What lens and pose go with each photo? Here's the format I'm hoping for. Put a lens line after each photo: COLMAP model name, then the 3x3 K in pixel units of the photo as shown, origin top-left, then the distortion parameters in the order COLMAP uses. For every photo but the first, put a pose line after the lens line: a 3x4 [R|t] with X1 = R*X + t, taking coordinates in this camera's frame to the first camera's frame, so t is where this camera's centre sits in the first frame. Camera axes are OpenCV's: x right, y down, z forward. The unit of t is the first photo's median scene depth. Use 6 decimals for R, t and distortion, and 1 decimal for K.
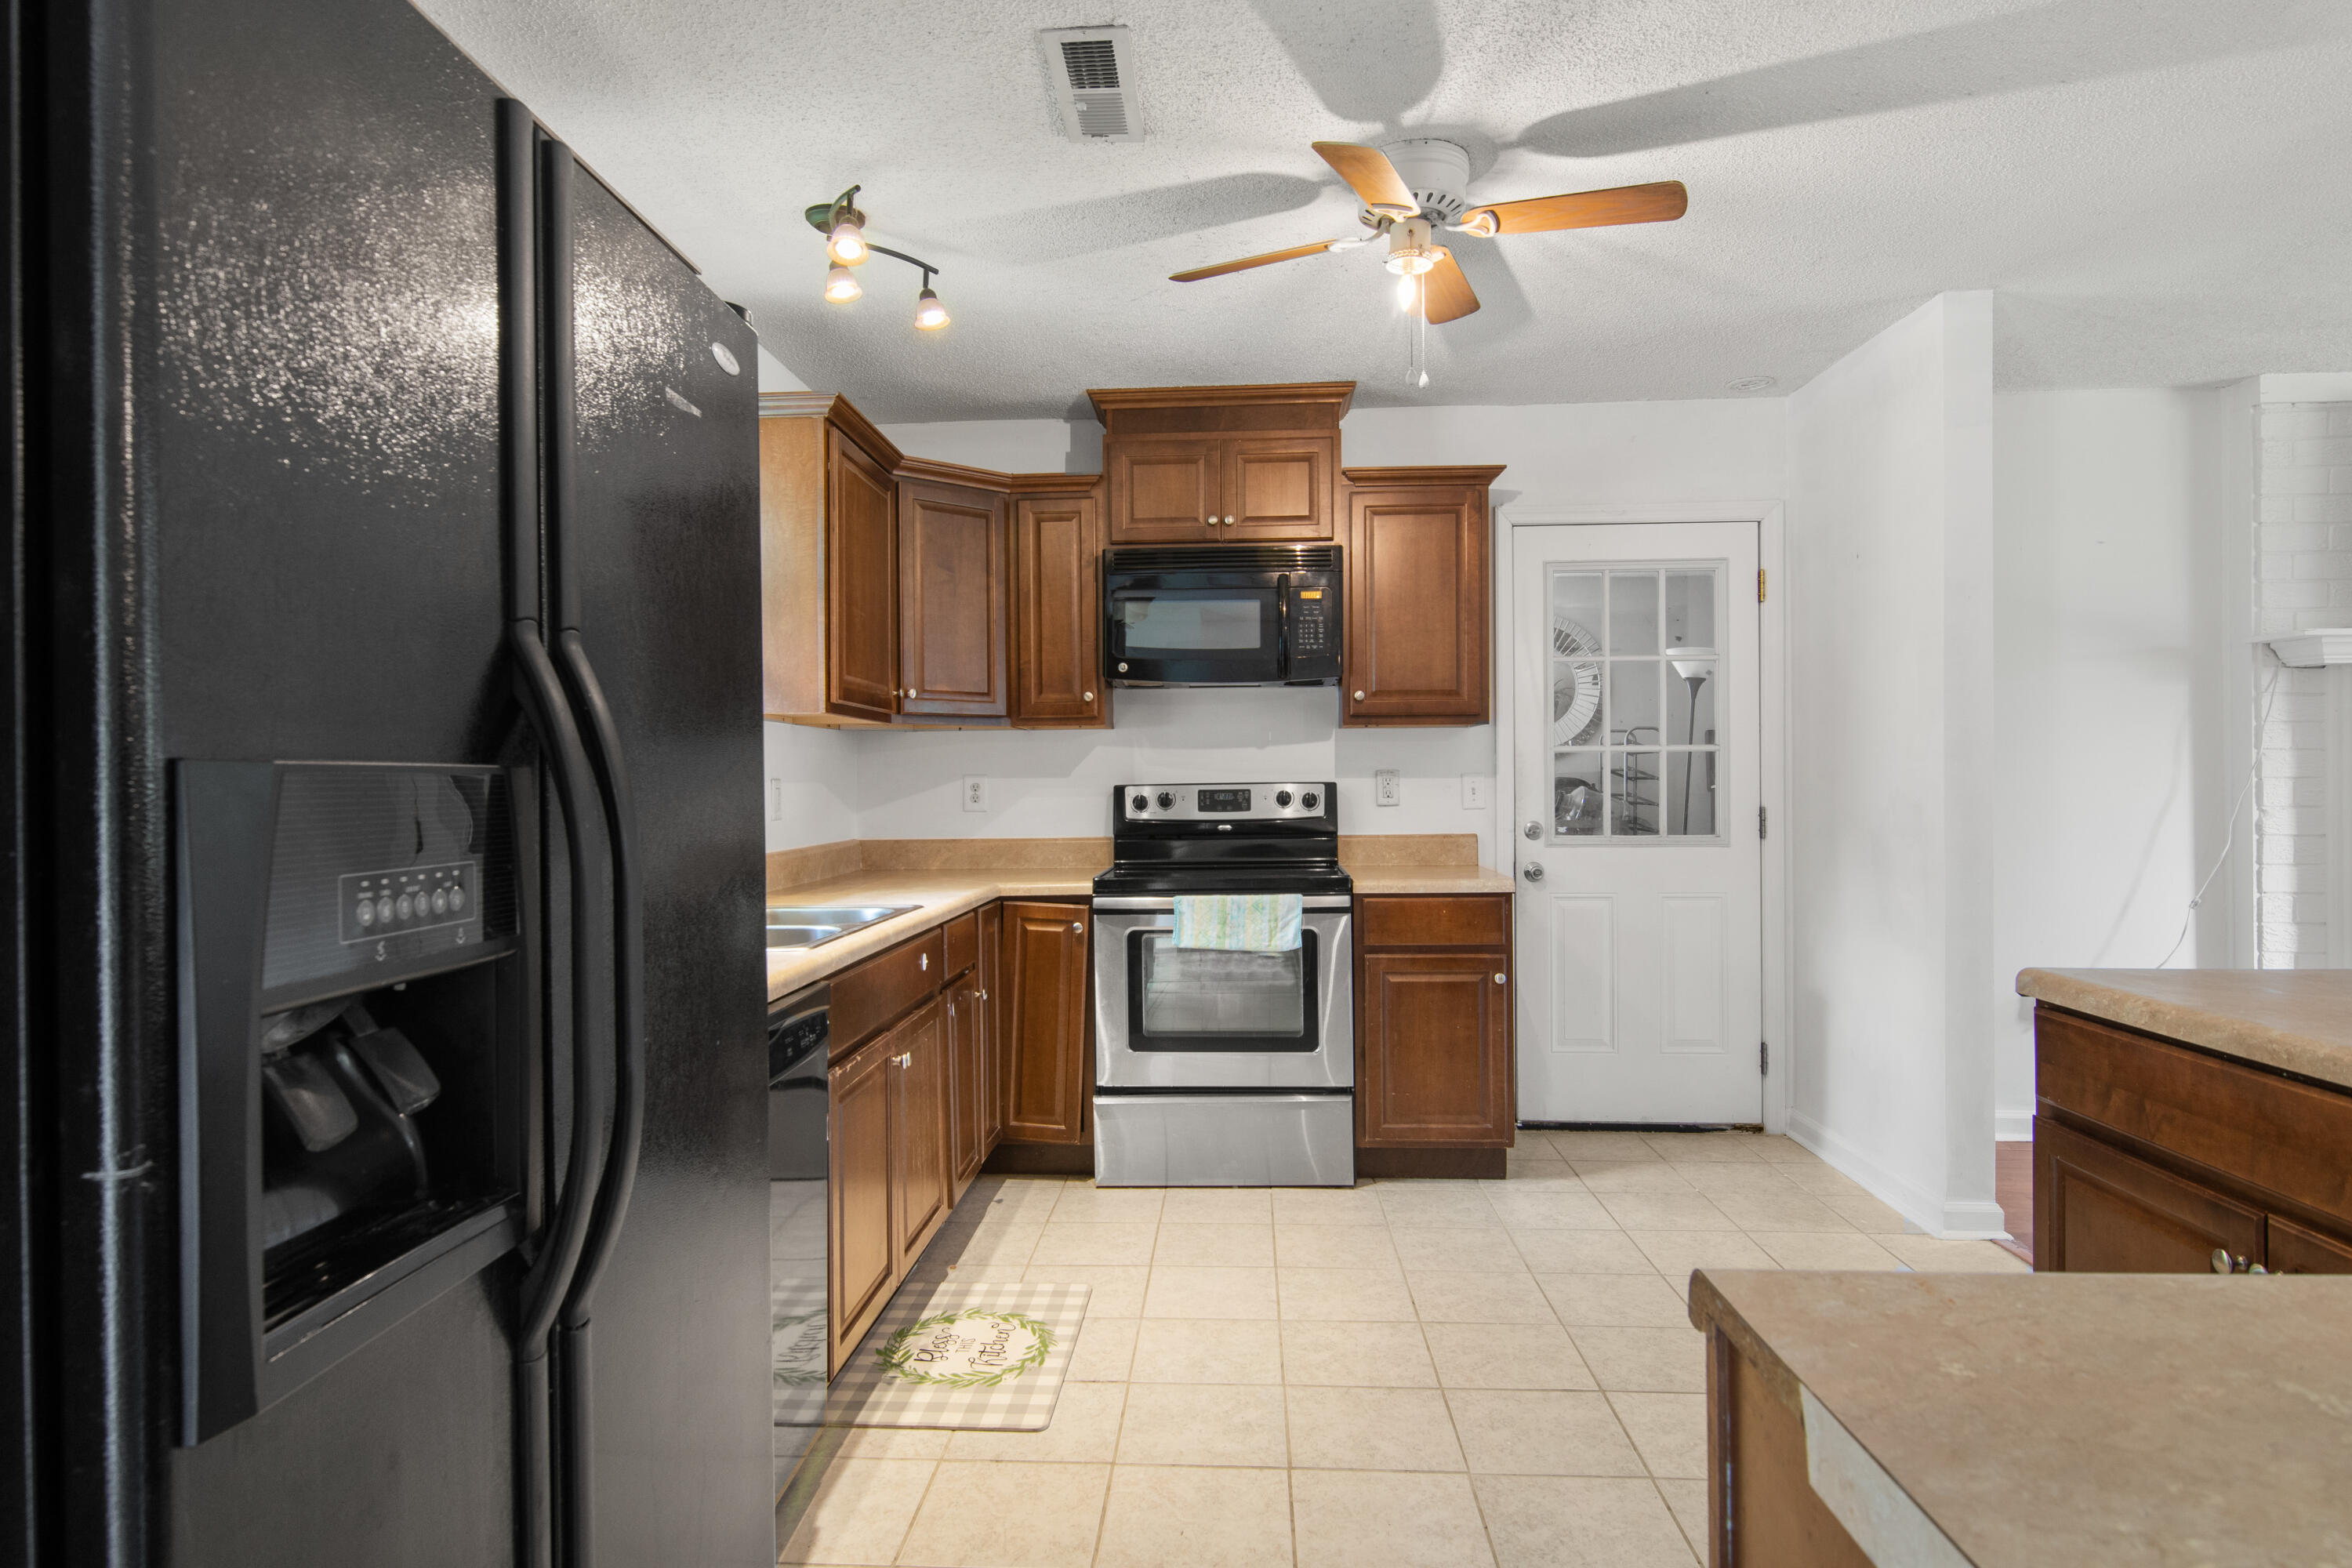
lens RADIAL K [[1276.5, 0, 1155.8], [0, 1276.5, 783.6], [0, 0, 1]] dist [-0.006934, -0.000406]
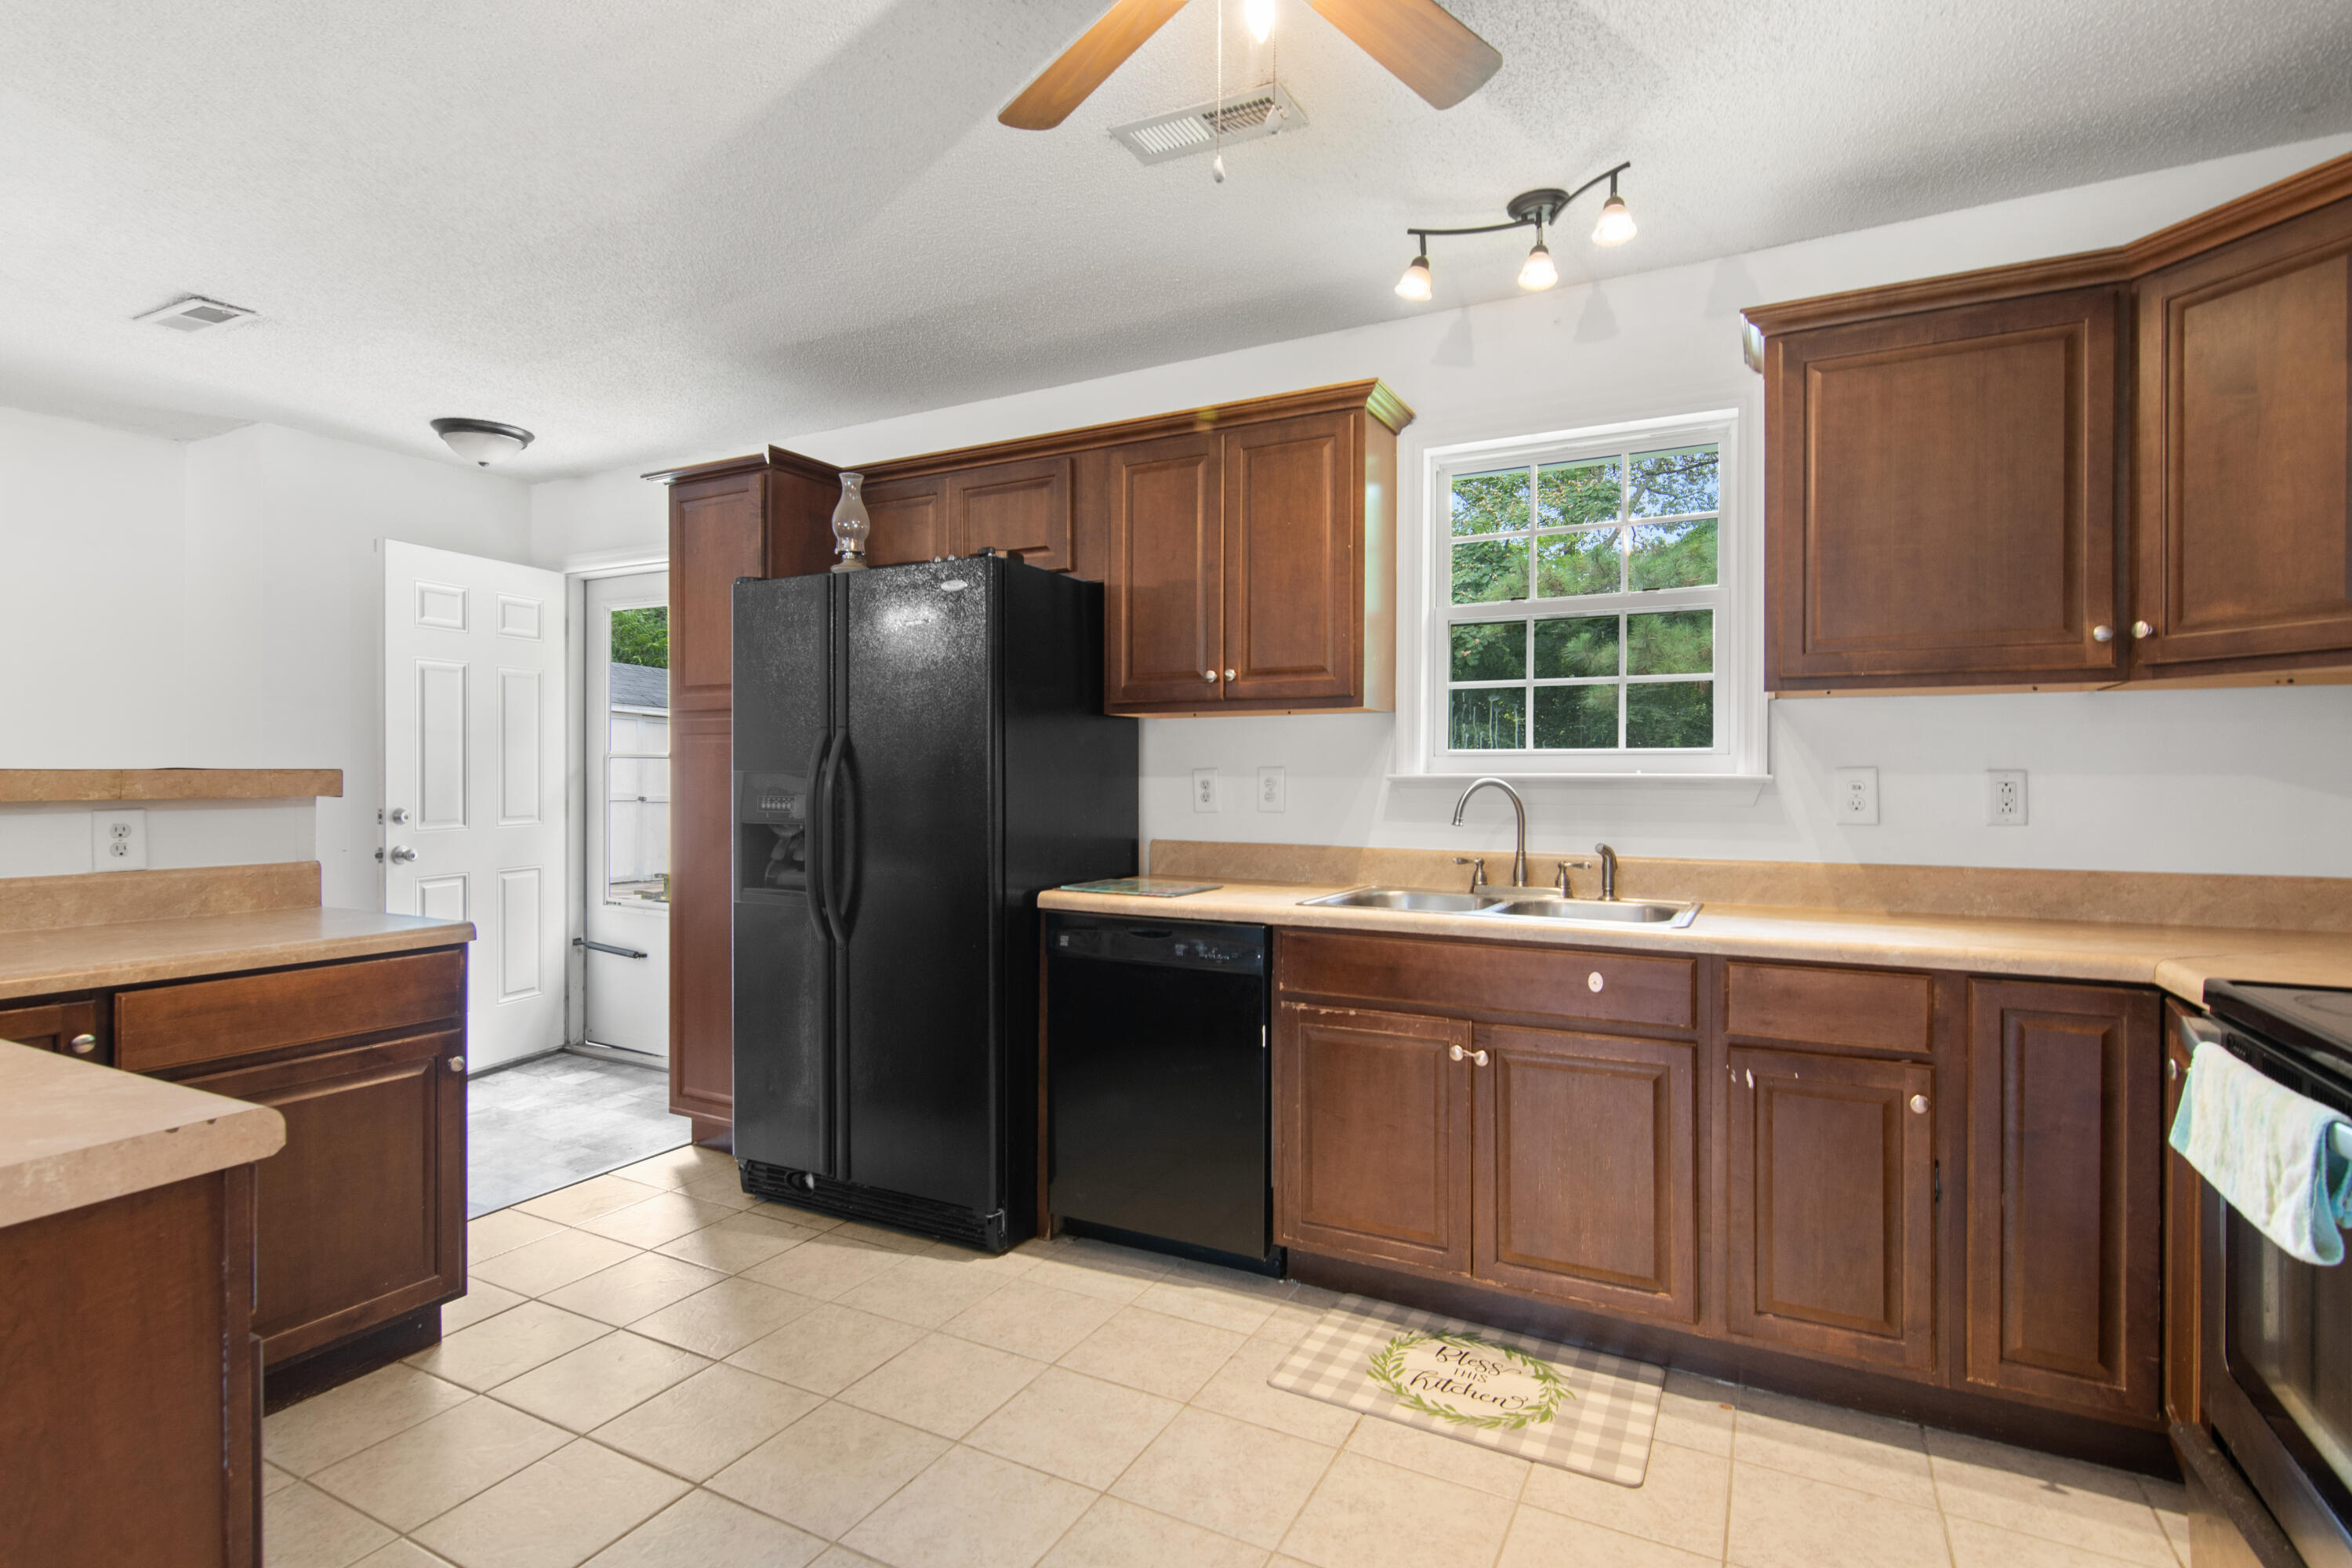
lens RADIAL K [[1147.9, 0, 1161.1], [0, 1147.9, 781.8], [0, 0, 1]] dist [-0.001770, 0.001727]
pose [[-0.409483, 0.014521, -0.912202, 0.671990], [0.000933, 0.999879, 0.015497, -0.010060], [0.912317, 0.005495, -0.409447, 1.074529]]
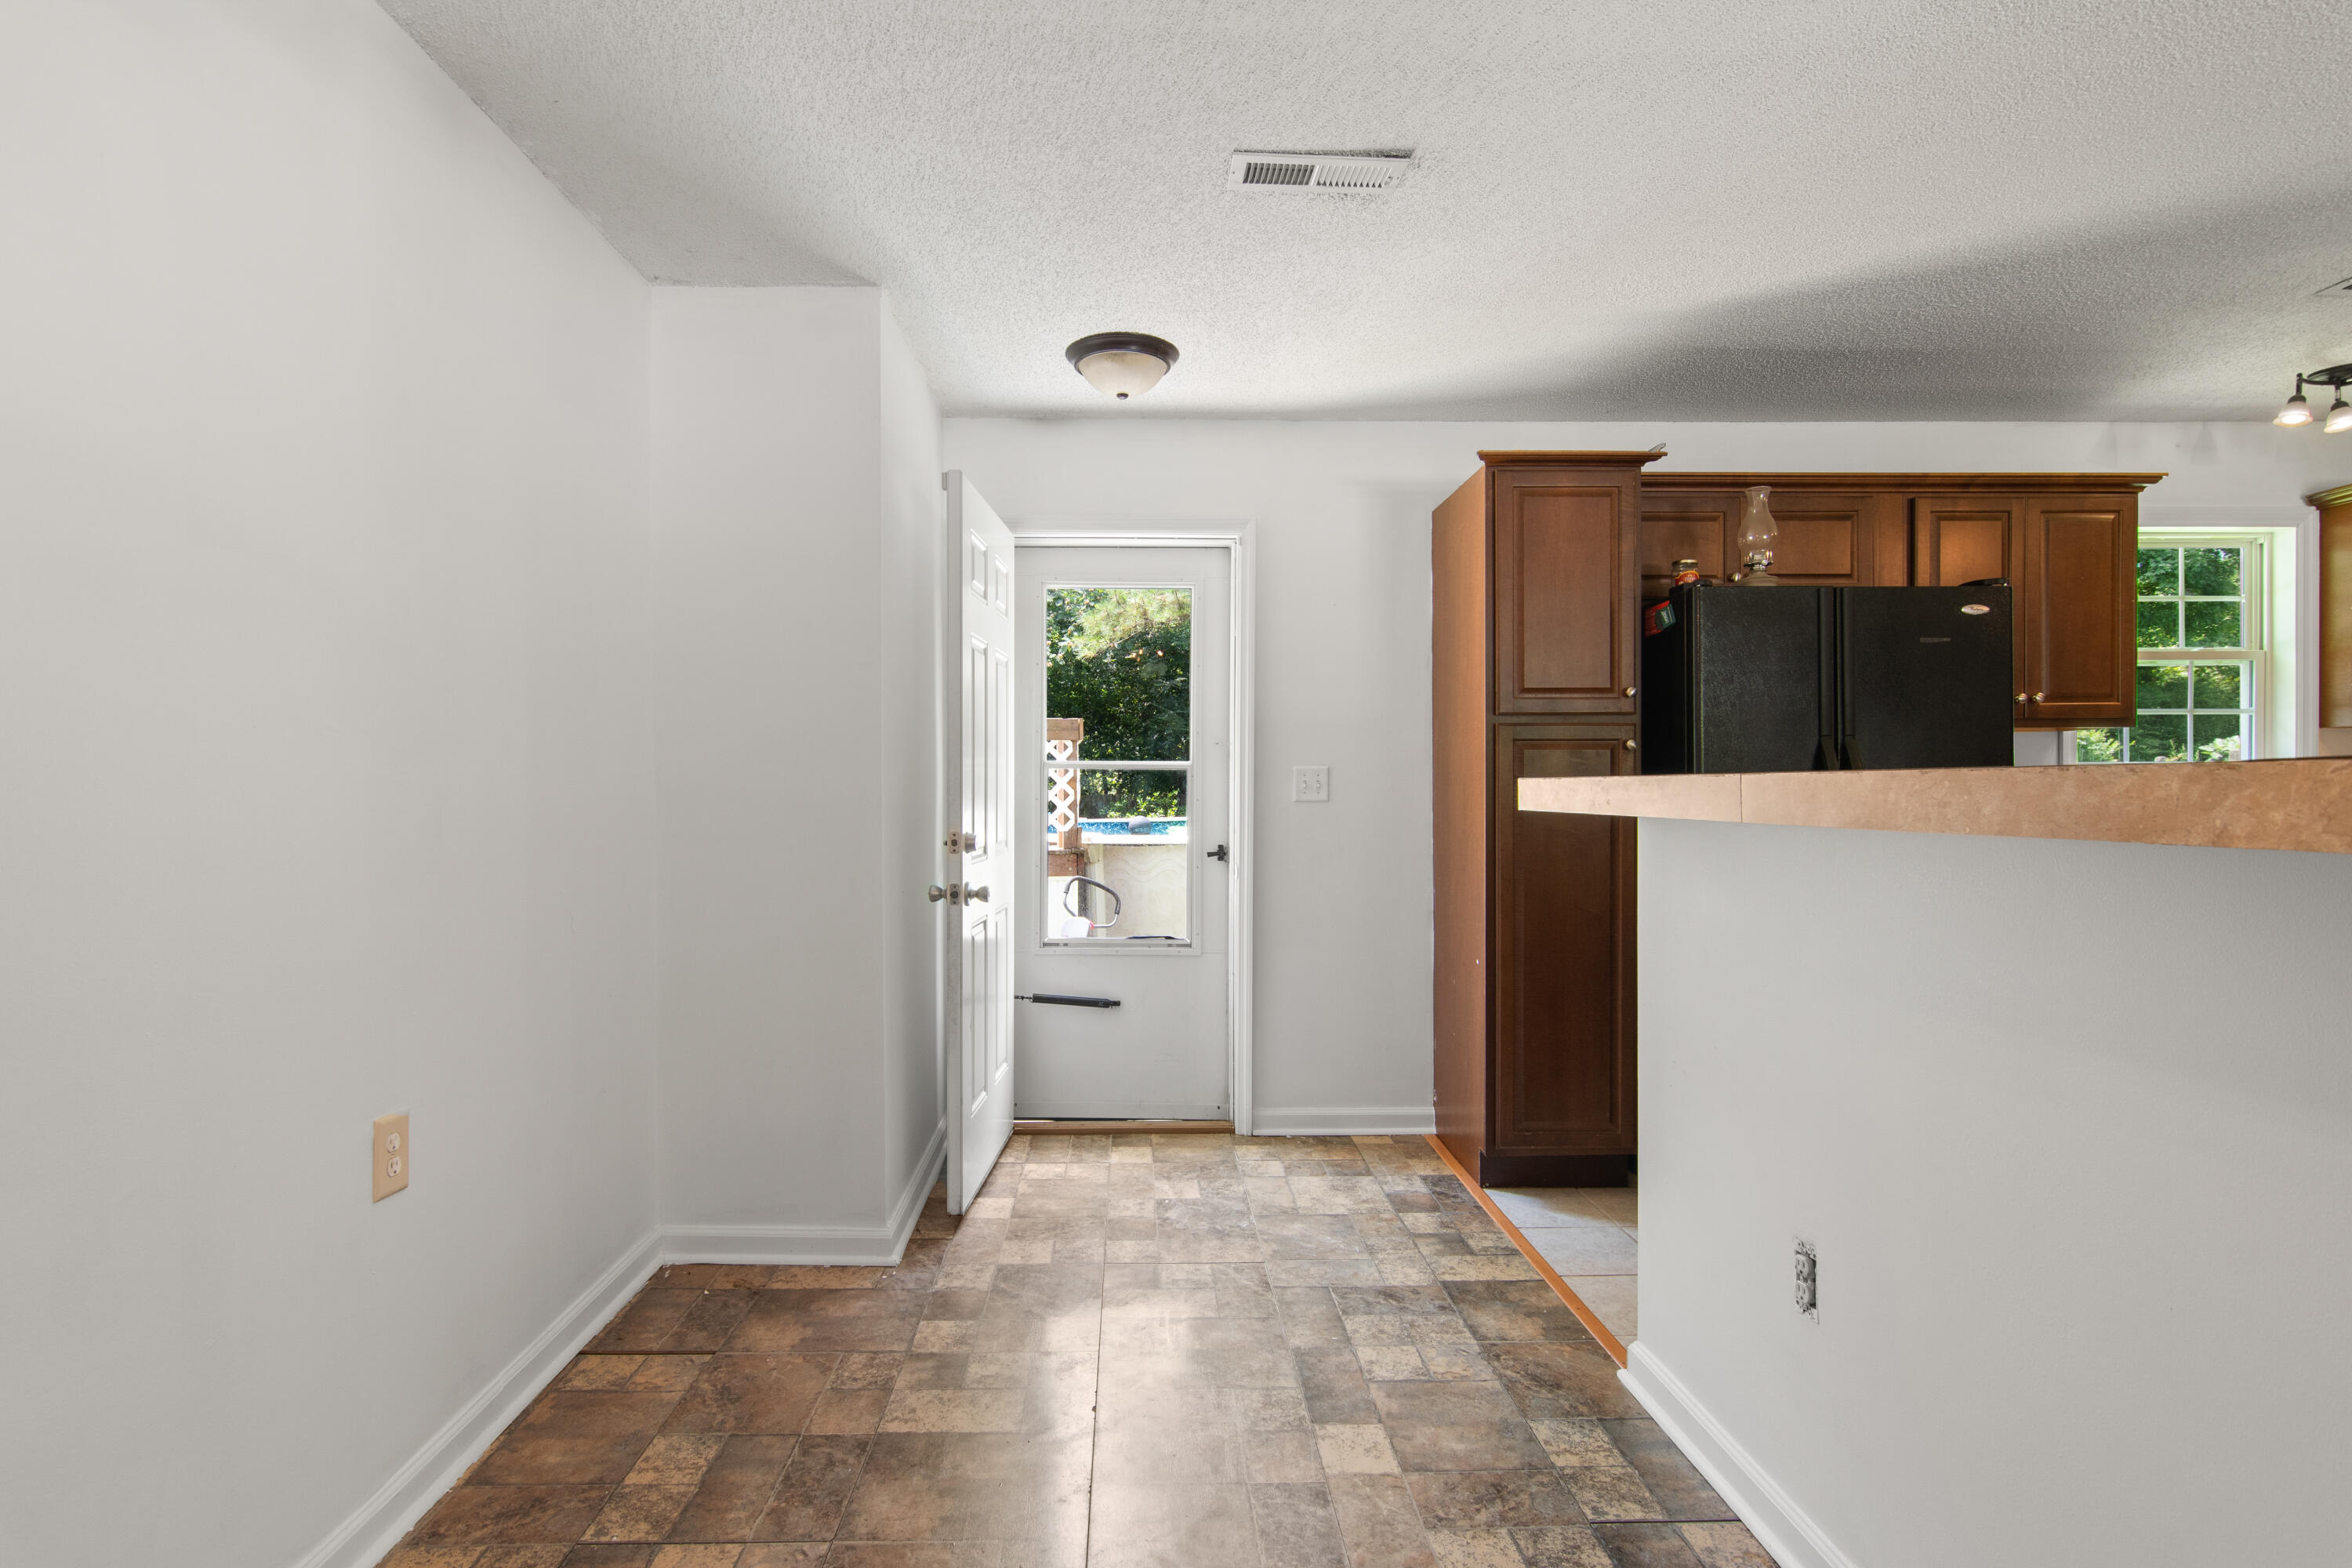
lens RADIAL K [[1147.9, 0, 1169.9], [0, 1147.9, 793.4], [0, 0, 1]] dist [-0.001770, 0.001727]
pose [[0.094591, 0.012668, -0.995436, 0.857534], [0.003063, 0.999911, 0.013016, -0.005689], [0.995511, -0.004280, 0.094544, -0.370818]]
